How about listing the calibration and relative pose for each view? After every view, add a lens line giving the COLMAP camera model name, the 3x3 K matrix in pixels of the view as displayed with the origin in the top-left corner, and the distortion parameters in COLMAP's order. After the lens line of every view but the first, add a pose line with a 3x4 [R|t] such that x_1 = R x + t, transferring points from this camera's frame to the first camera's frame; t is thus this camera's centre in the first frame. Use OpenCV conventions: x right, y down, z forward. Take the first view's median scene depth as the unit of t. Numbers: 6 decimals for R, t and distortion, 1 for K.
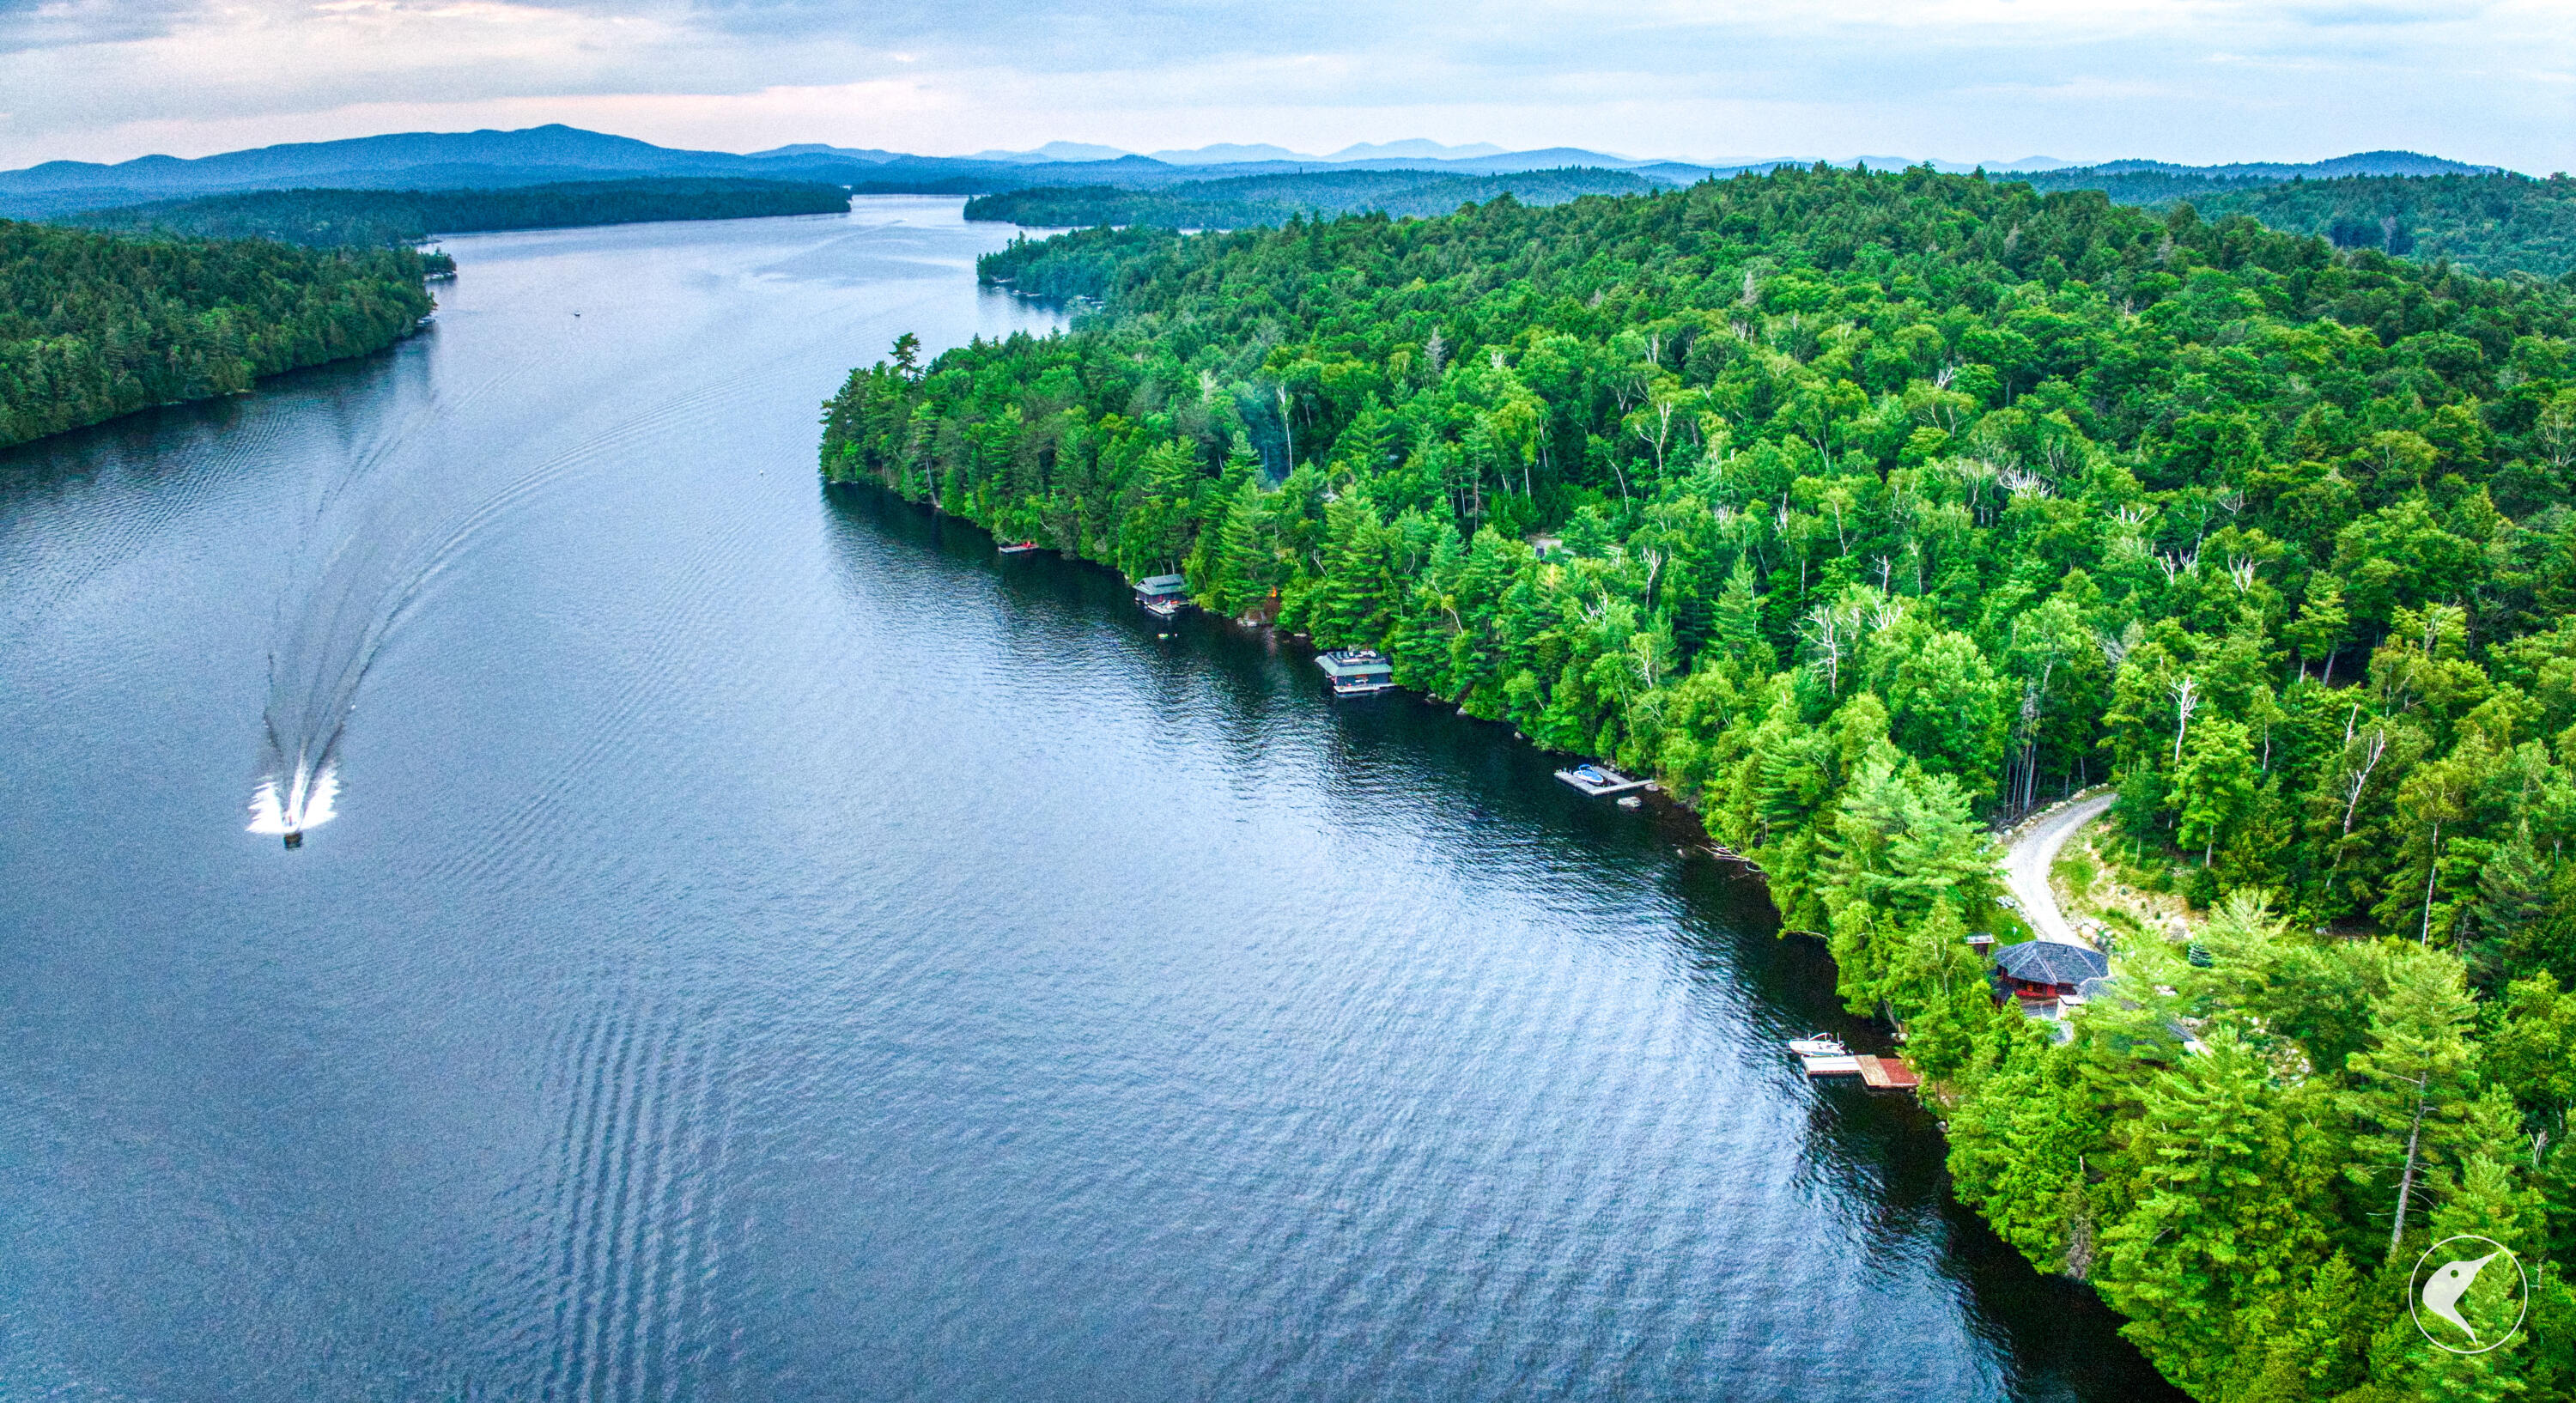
lens RADIAL K [[1759.7, 0, 1288.0], [0, 1759.7, 701.5], [0, 0, 1]] dist [-0.109891, -0.004838]
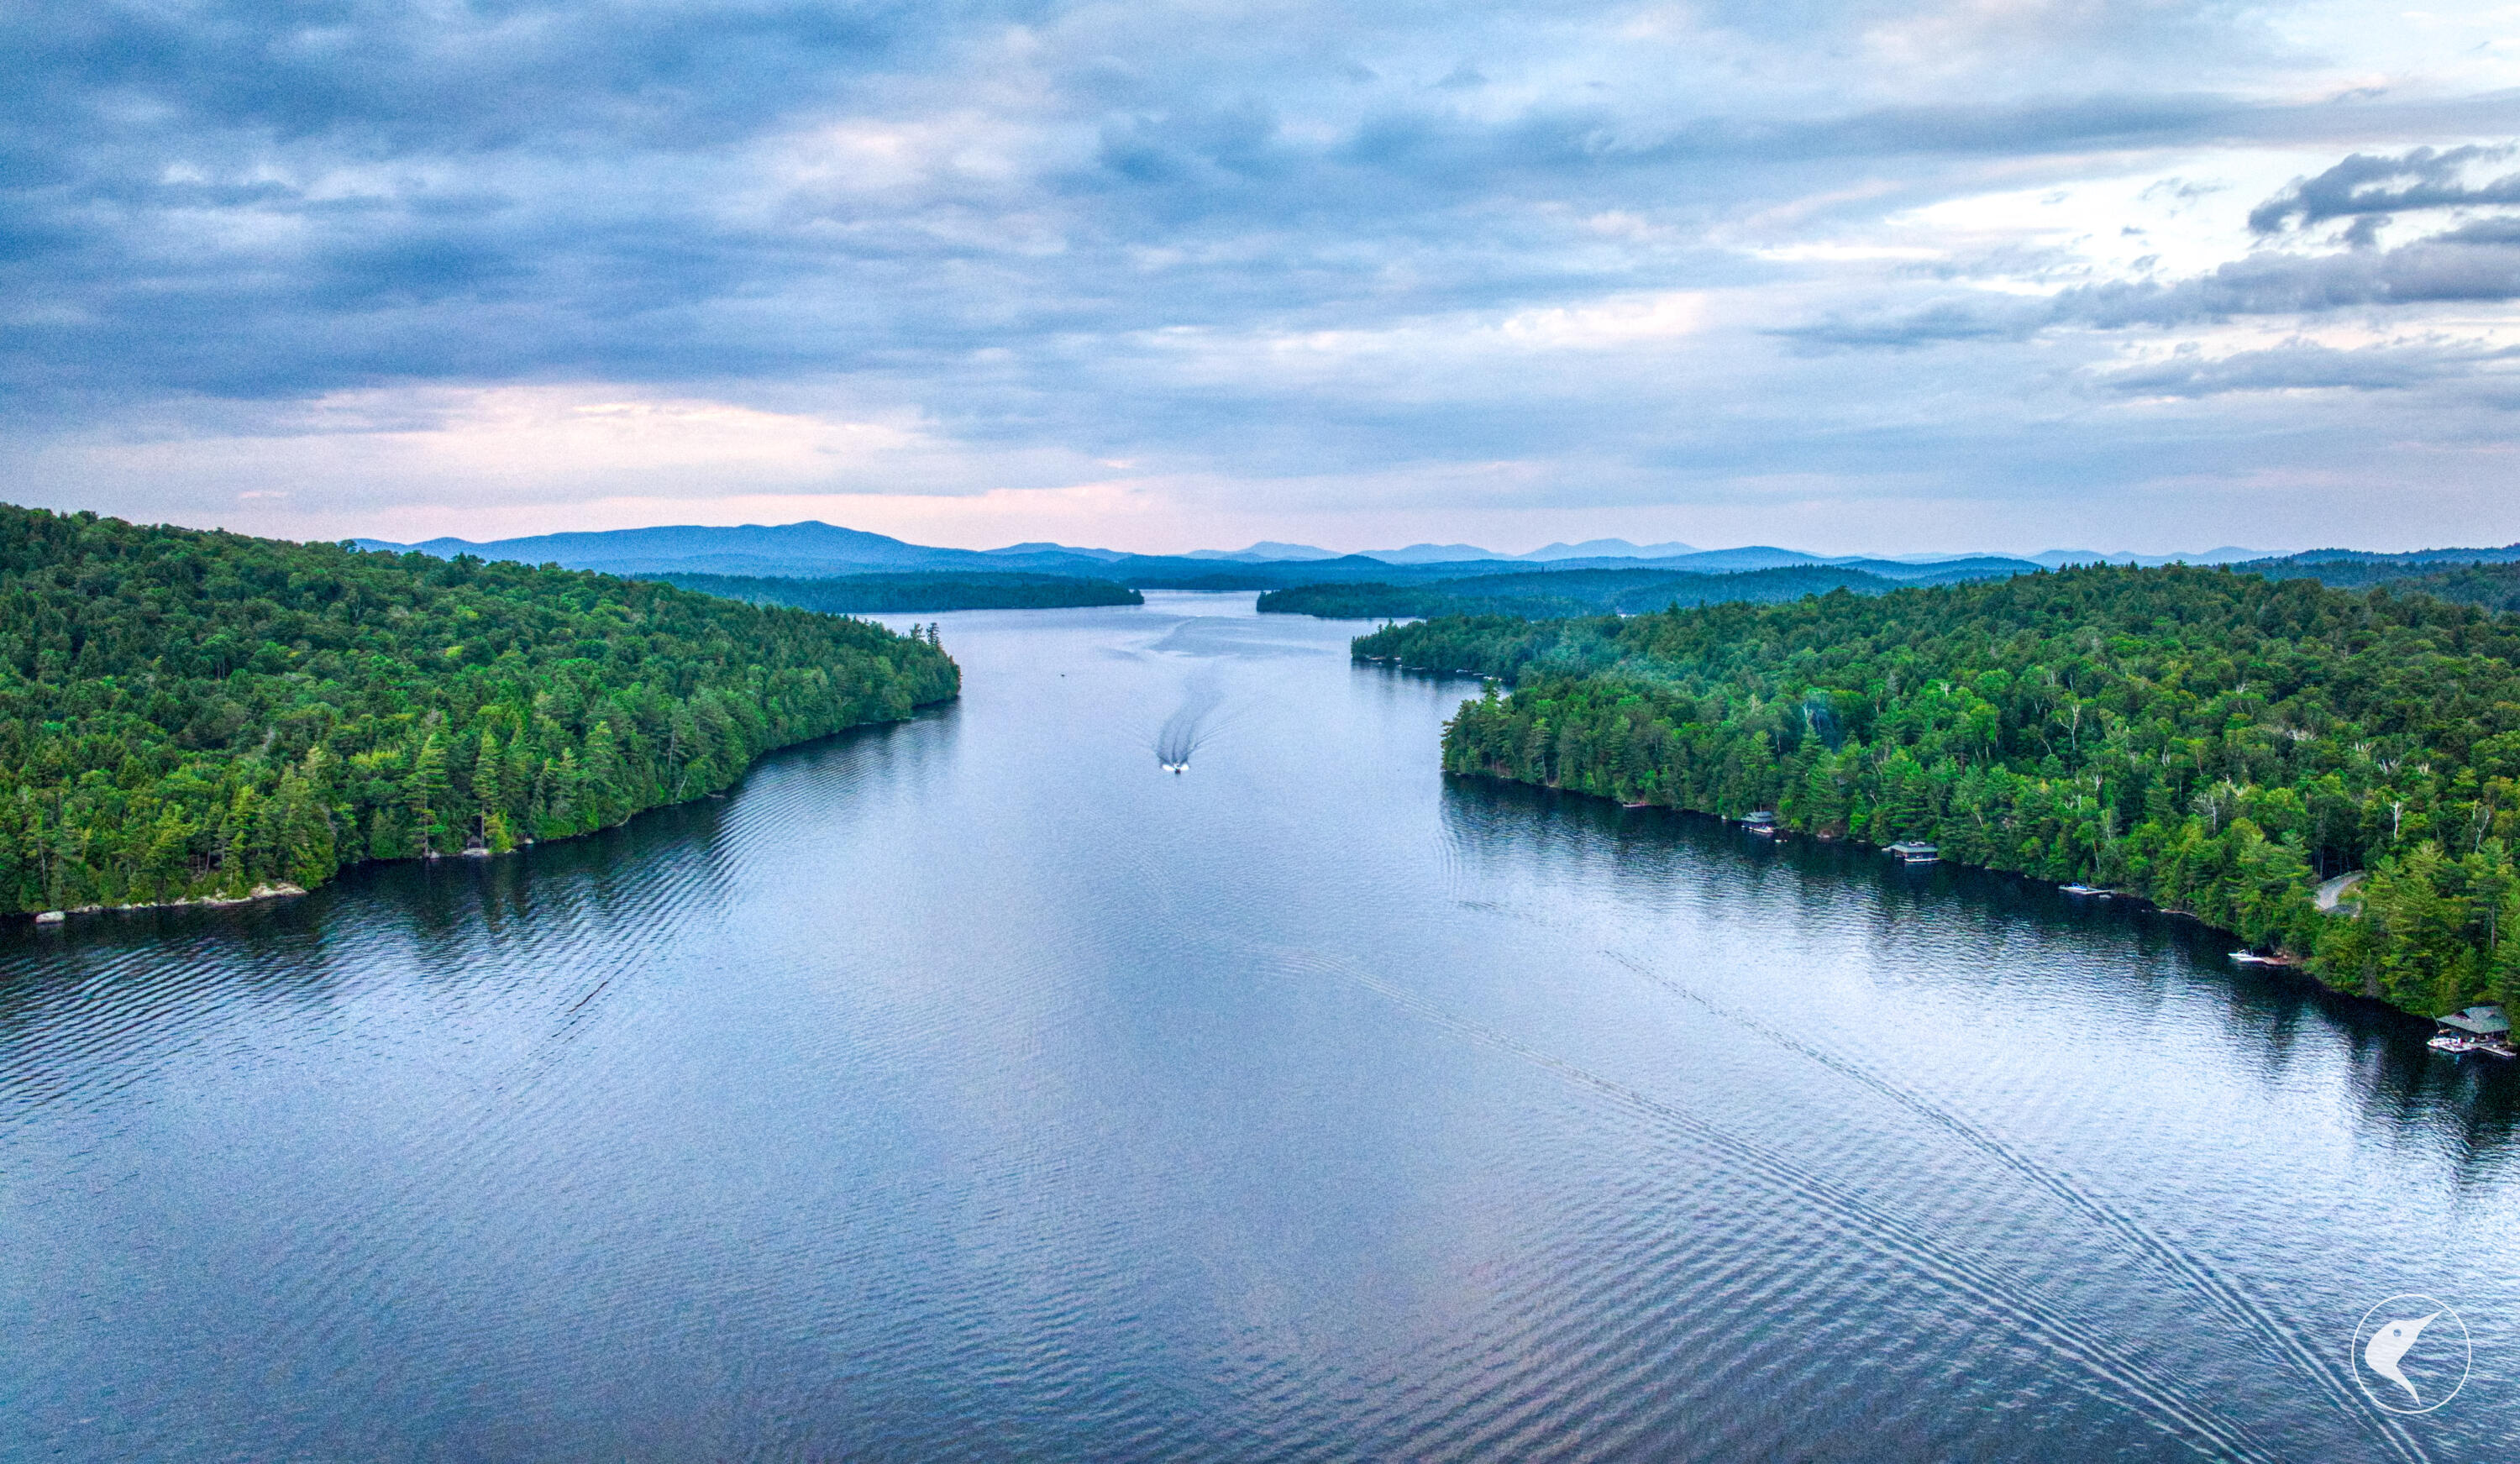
lens RADIAL K [[1799.7, 0, 1260.0], [0, 1799.7, 732.0], [0, 0, 1]] dist [-0.118262, 0.002375]
pose [[0.994158, 0.005634, -0.107790, -0.355365], [-0.027554, 0.978798, -0.202968, 0.203800], [0.104361, 0.204752, 0.973234, -0.671986]]
